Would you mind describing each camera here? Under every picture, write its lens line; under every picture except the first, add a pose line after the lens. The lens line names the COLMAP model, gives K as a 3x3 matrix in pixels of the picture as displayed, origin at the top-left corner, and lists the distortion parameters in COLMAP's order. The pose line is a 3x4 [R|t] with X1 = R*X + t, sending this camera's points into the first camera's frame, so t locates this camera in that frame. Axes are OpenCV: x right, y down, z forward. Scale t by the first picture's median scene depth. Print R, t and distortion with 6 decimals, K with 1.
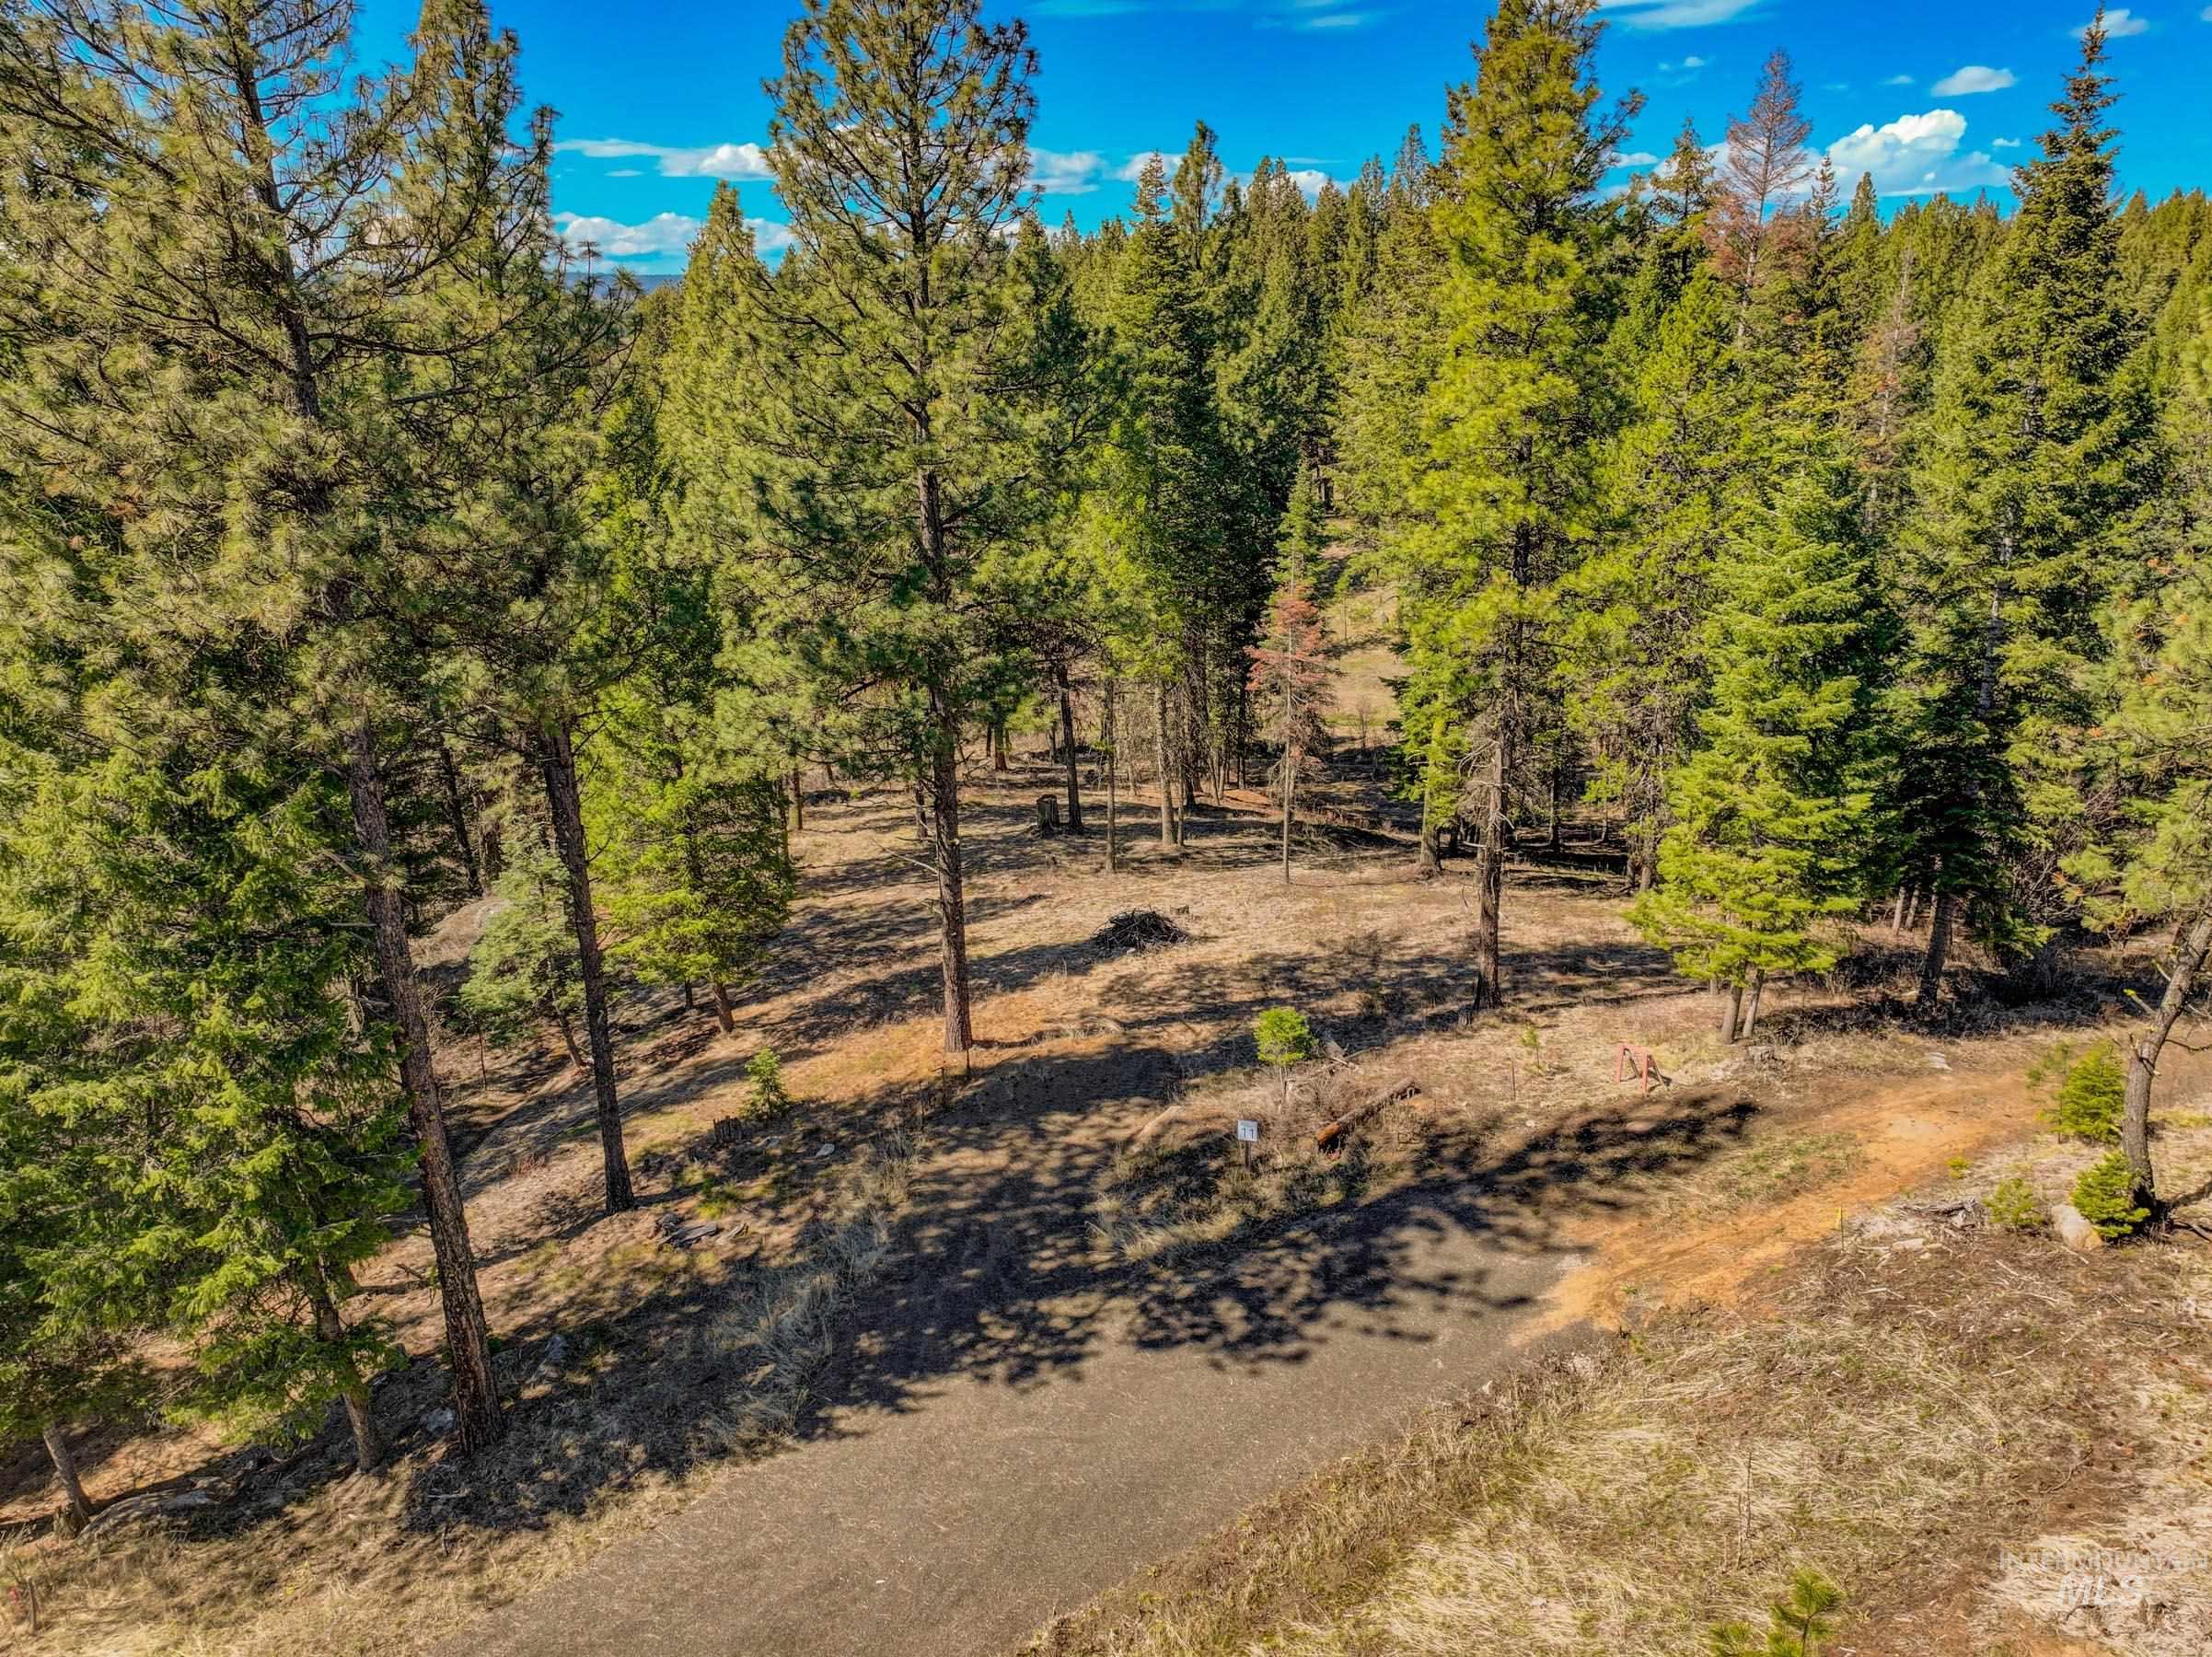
lens RADIAL K [[1560.4, 0, 1106.7], [0, 1560.4, 796.0], [0, 0, 1]] dist [0.000857, 0.005126]
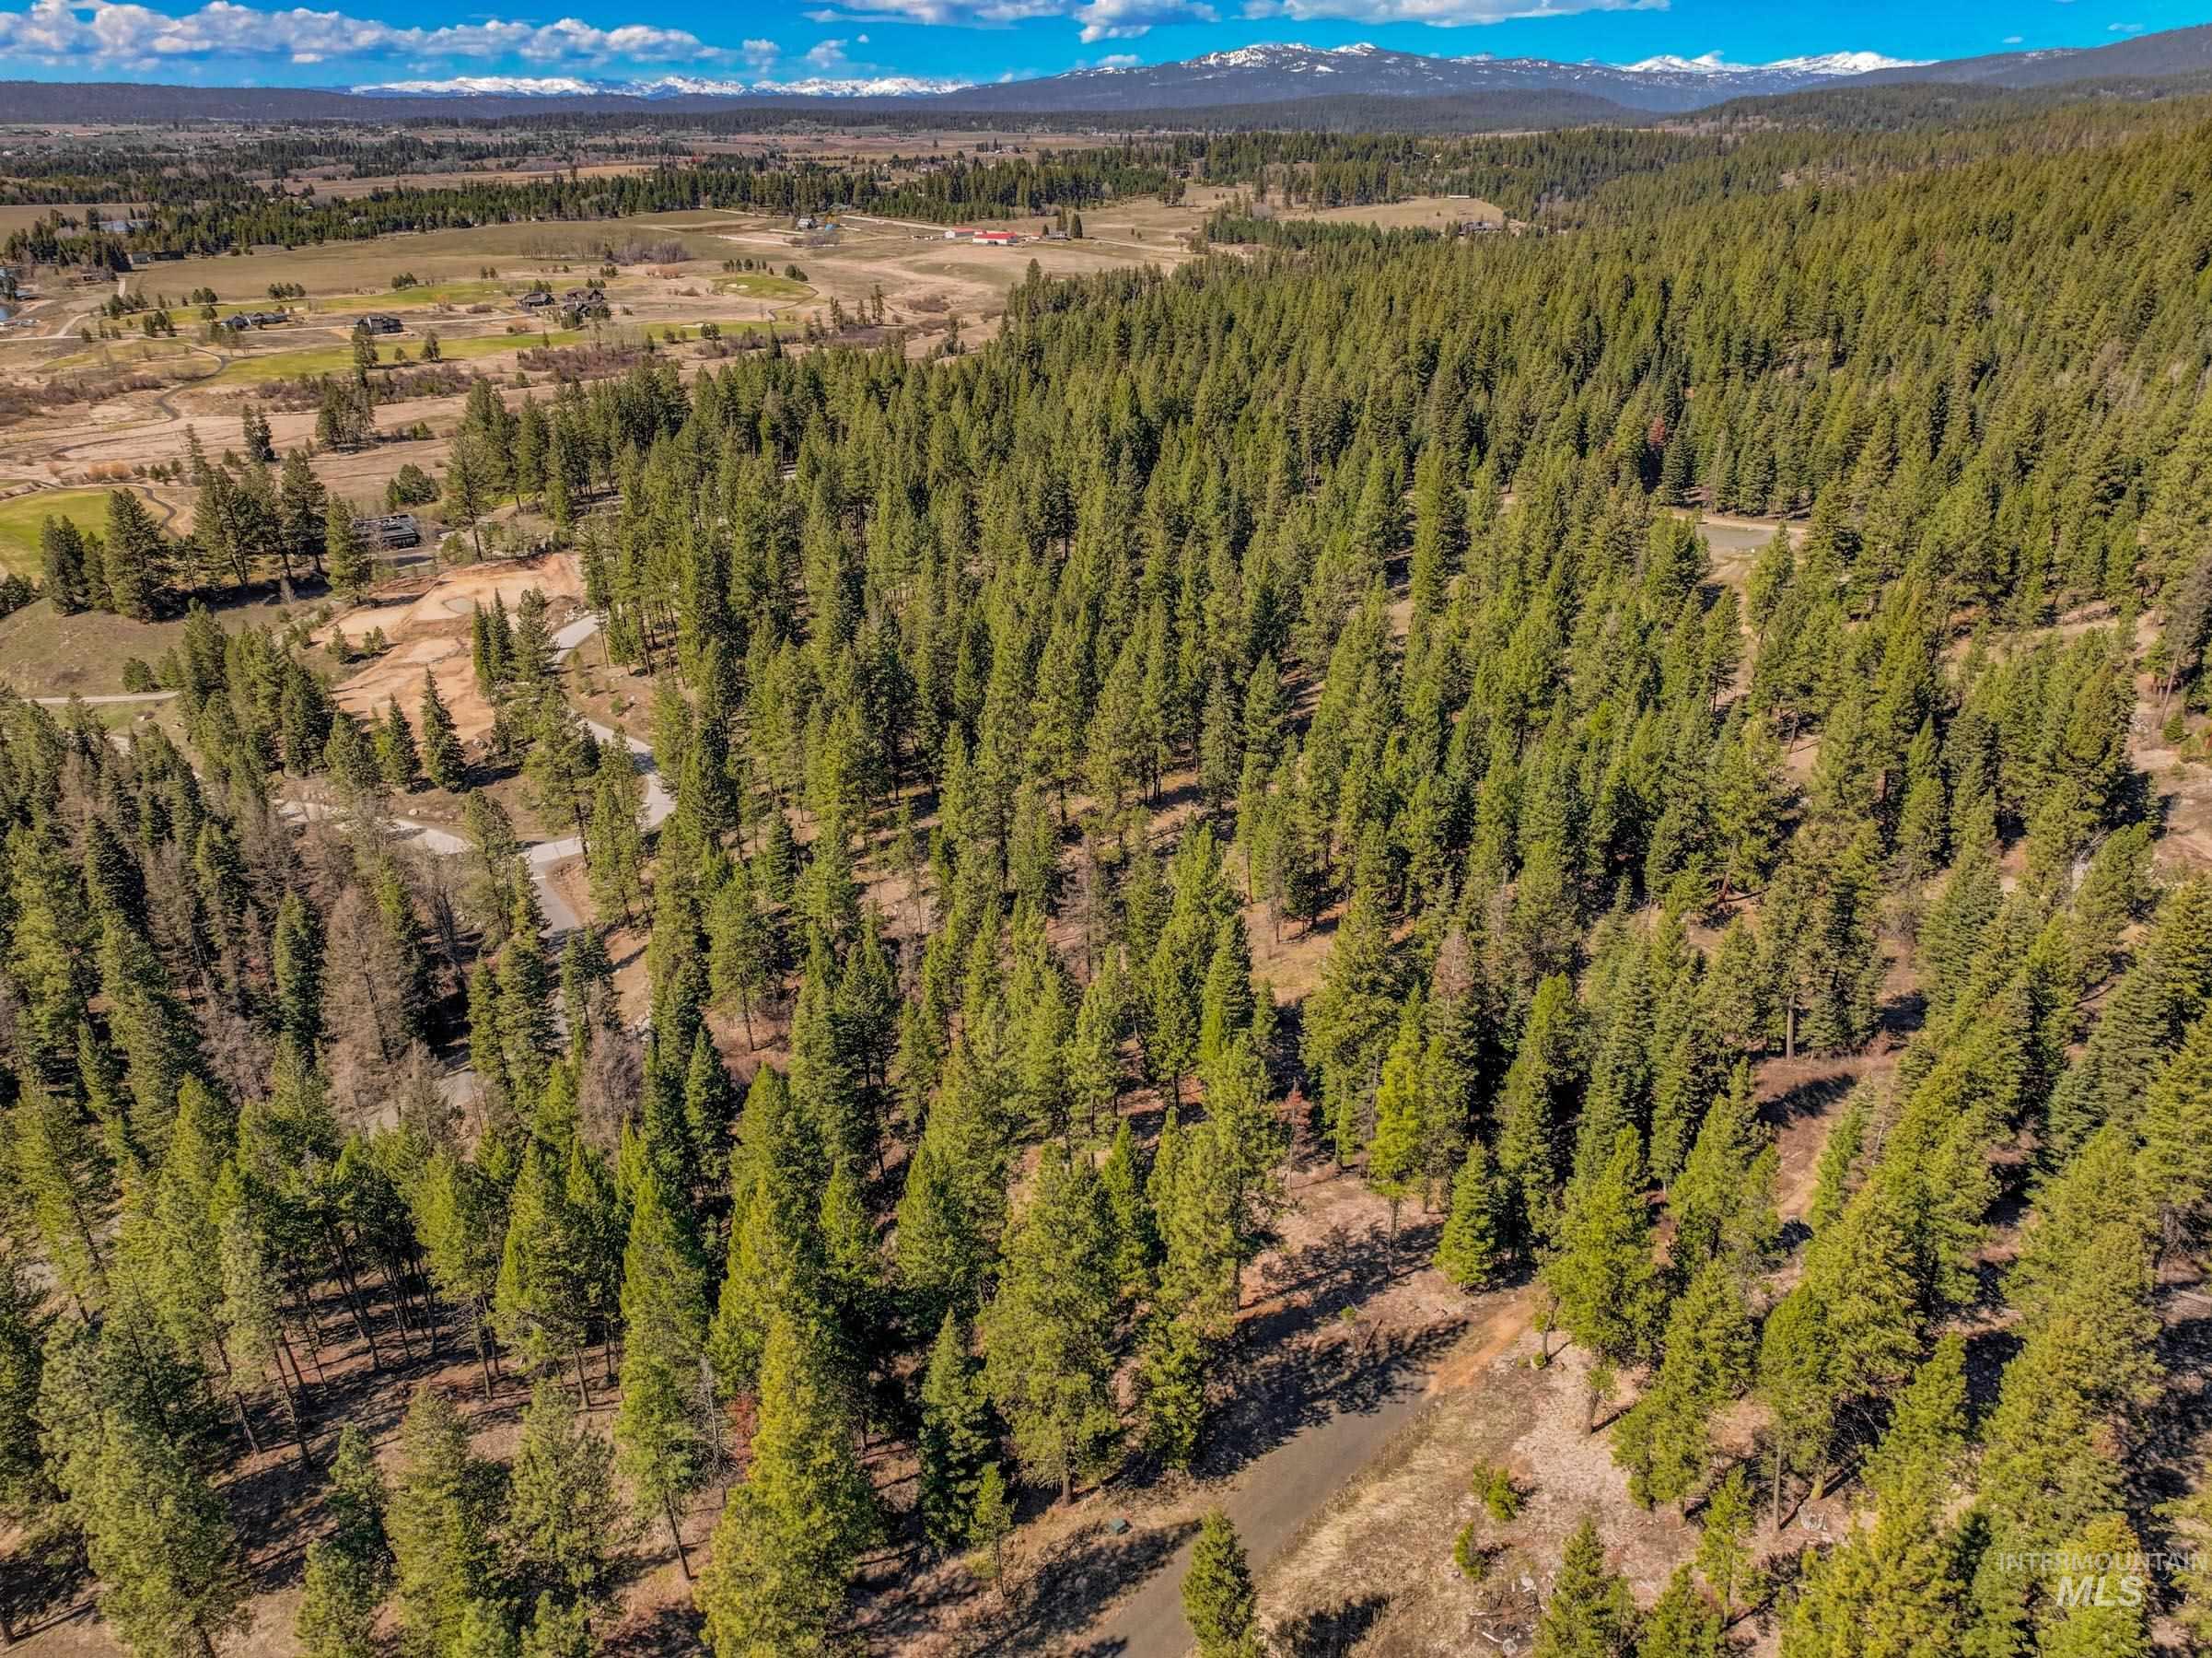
lens RADIAL K [[1535.4, 0, 1106.0], [0, 1535.4, 829.0], [0, 0, 1]] dist [-0.011658, 0.033681]
pose [[0.978627, -0.080978, 0.189031, -1.128135], [0.057429, 0.990252, 0.126897, -1.602042], [-0.197464, -0.113329, 0.973737, -2.486480]]
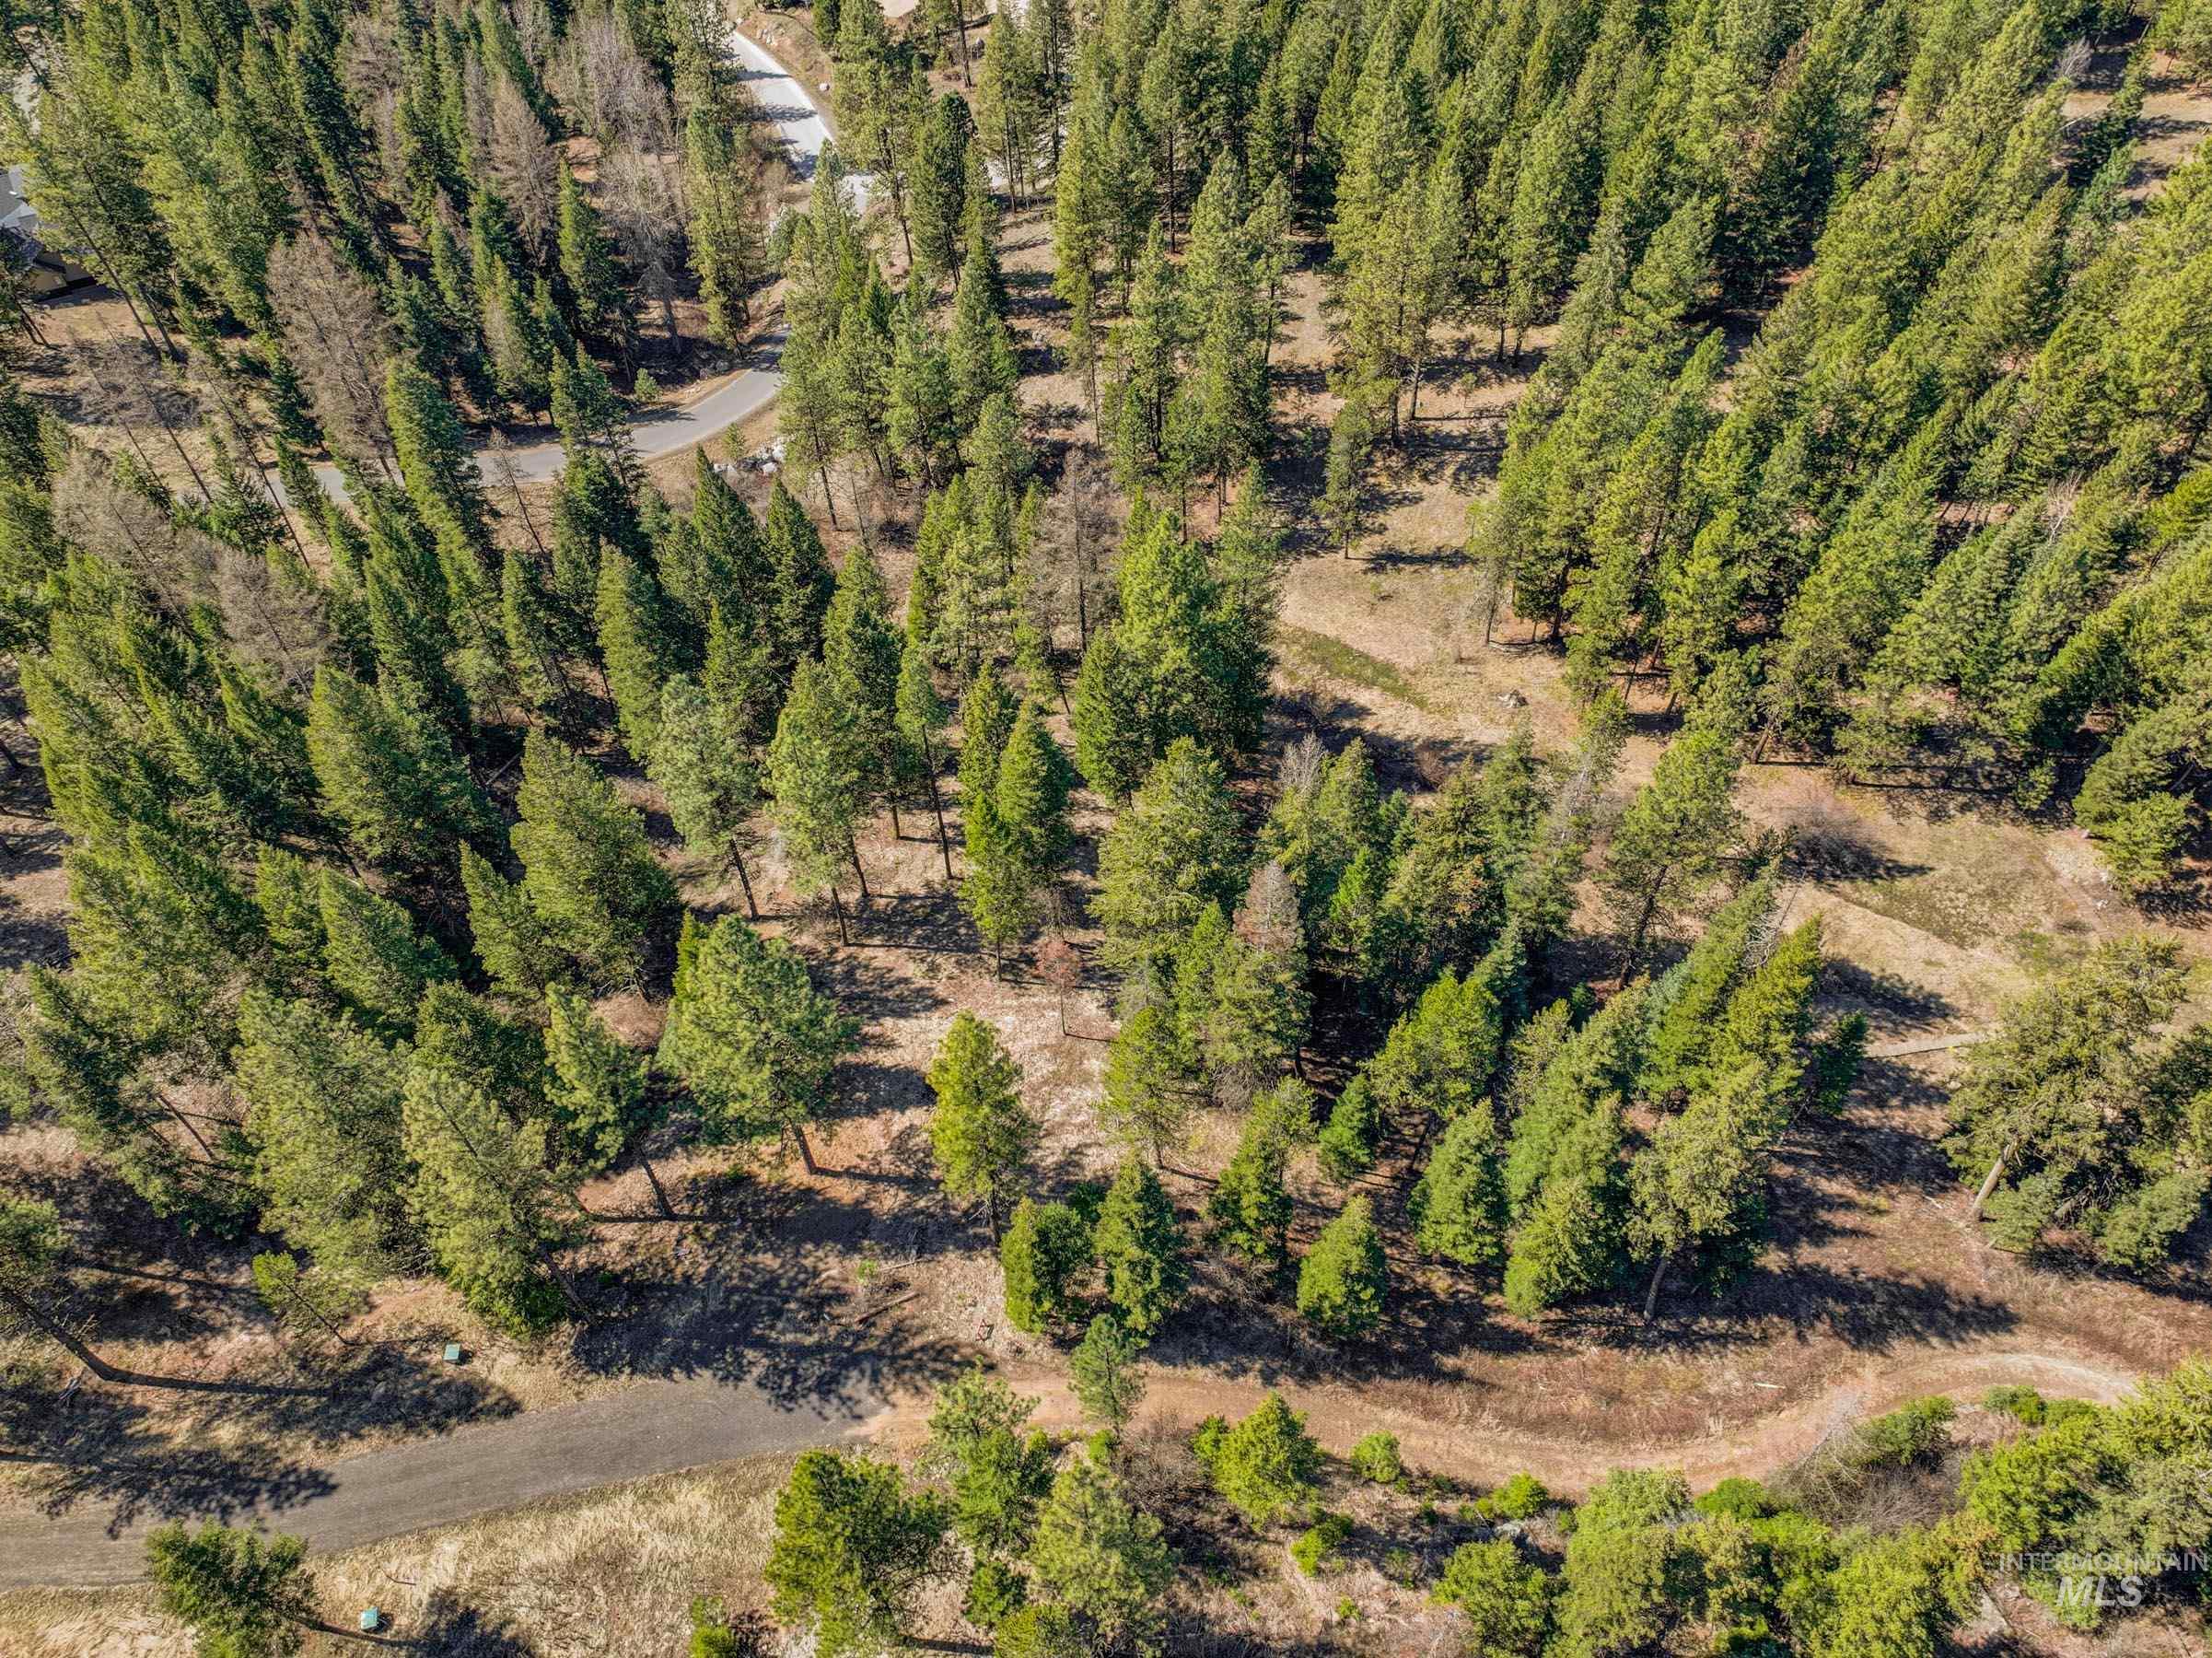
lens RADIAL K [[1535.4, 0, 1106.0], [0, 1535.4, 829.0], [0, 0, 1]] dist [-0.011658, 0.033681]
pose [[0.922223, 0.295943, -0.248842, 1.018541], [-0.114785, 0.824102, 0.554689, -2.198739], [0.369227, -0.482983, 0.793976, -0.666573]]
